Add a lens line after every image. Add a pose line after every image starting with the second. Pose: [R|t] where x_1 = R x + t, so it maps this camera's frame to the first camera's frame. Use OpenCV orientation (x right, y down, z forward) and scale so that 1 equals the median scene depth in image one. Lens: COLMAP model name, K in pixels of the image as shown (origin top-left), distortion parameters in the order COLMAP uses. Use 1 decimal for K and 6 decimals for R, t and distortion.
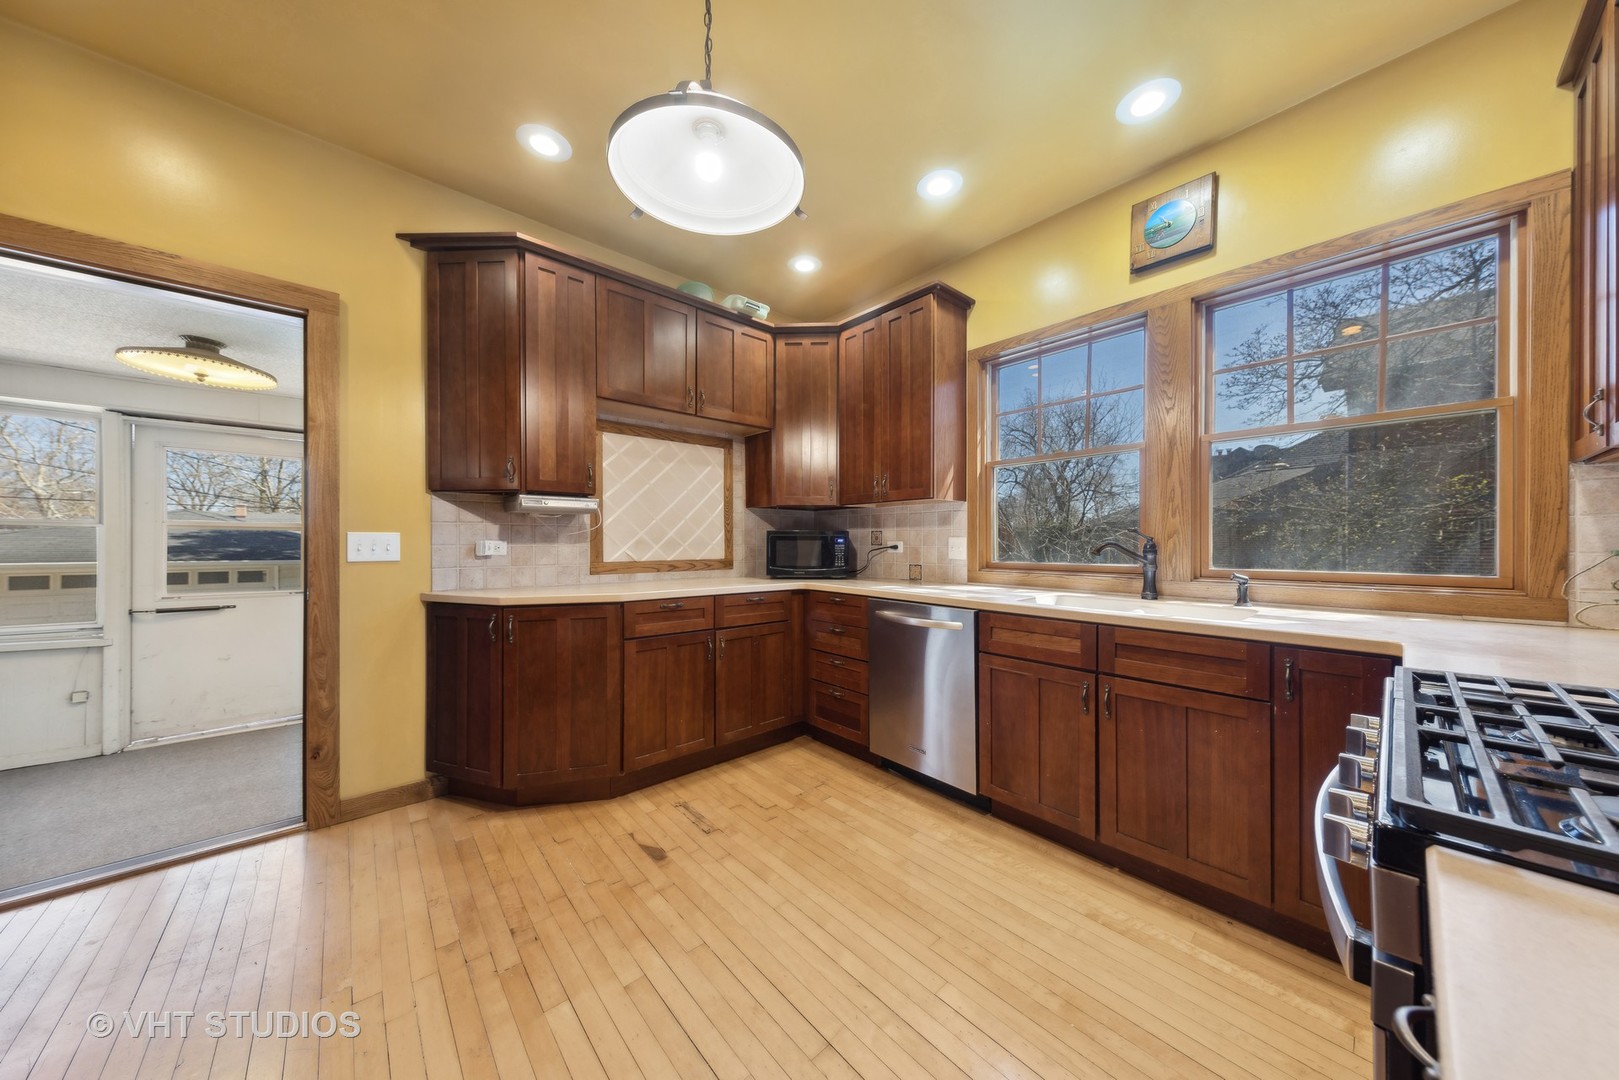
lens RADIAL K [[520.2, 0, 809.9], [0, 520.2, 543.3], [0, 0, 1]] dist [0.001525, 0.000092]
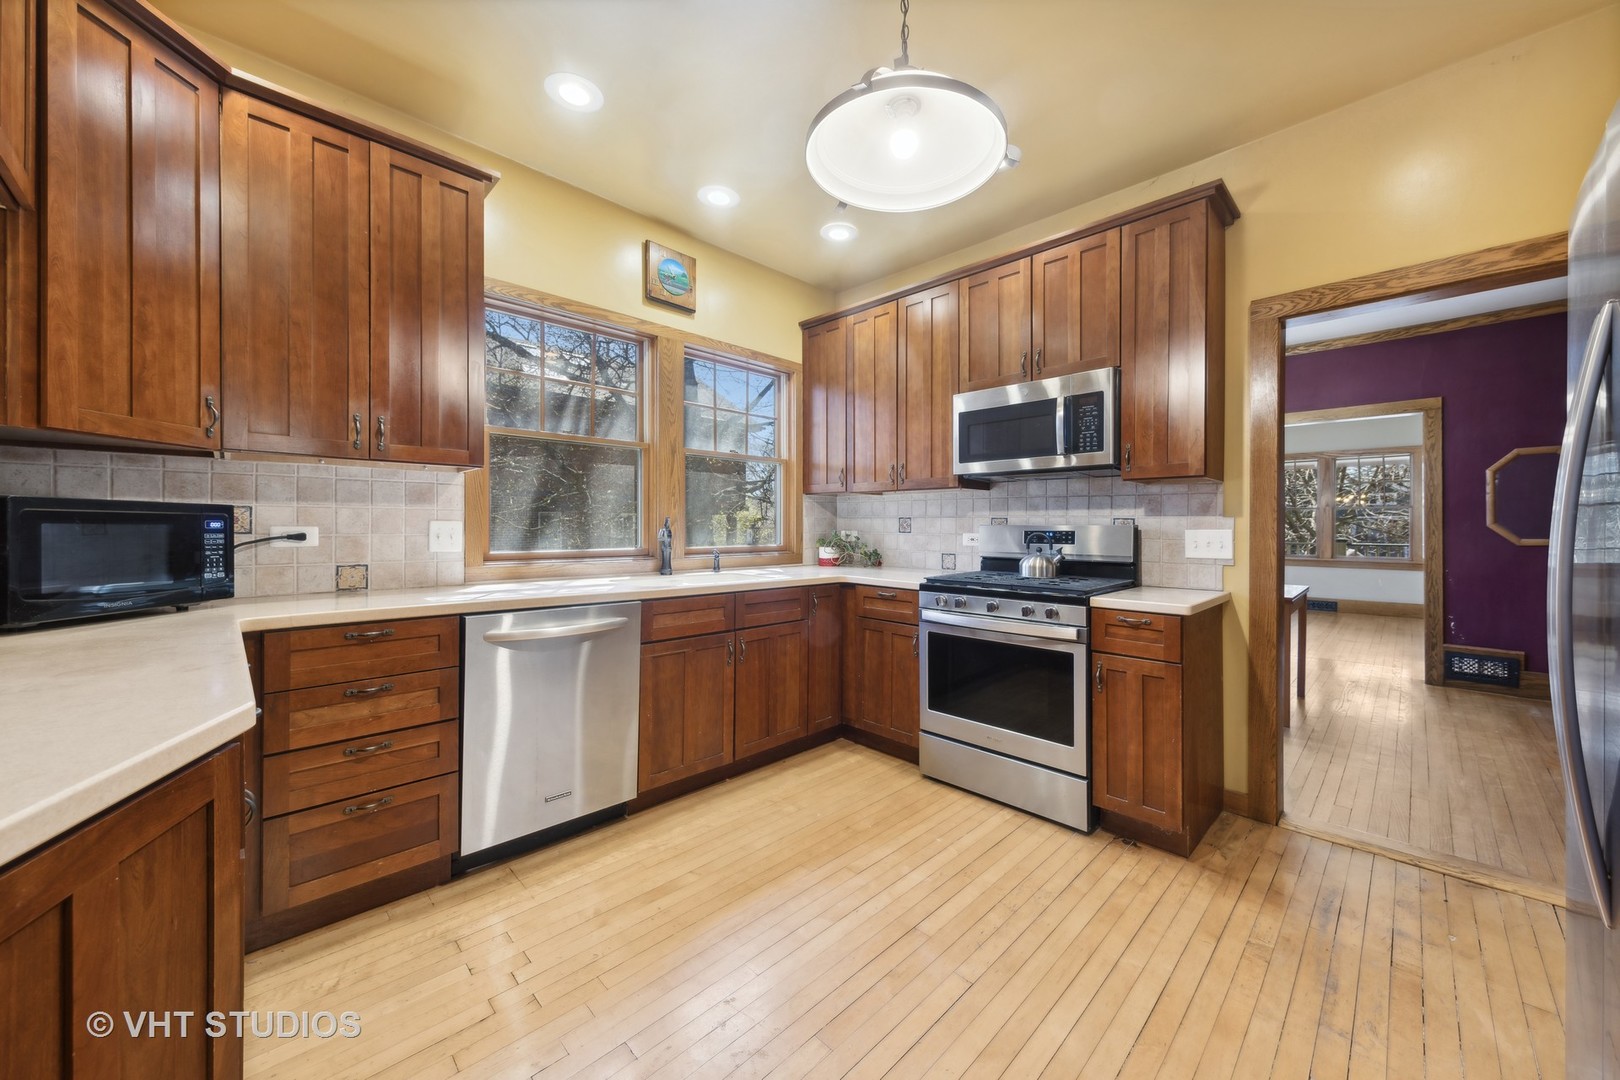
lens RADIAL K [[592.8, 0, 810.2], [0, 592.8, 529.2], [0, 0, 1]] dist [-0.000325, -0.000177]
pose [[-0.049192, -0.006719, 0.998767, -0.711156], [-0.003723, 0.999972, 0.006544, -0.010098], [-0.998782, -0.003396, -0.049216, 0.685044]]
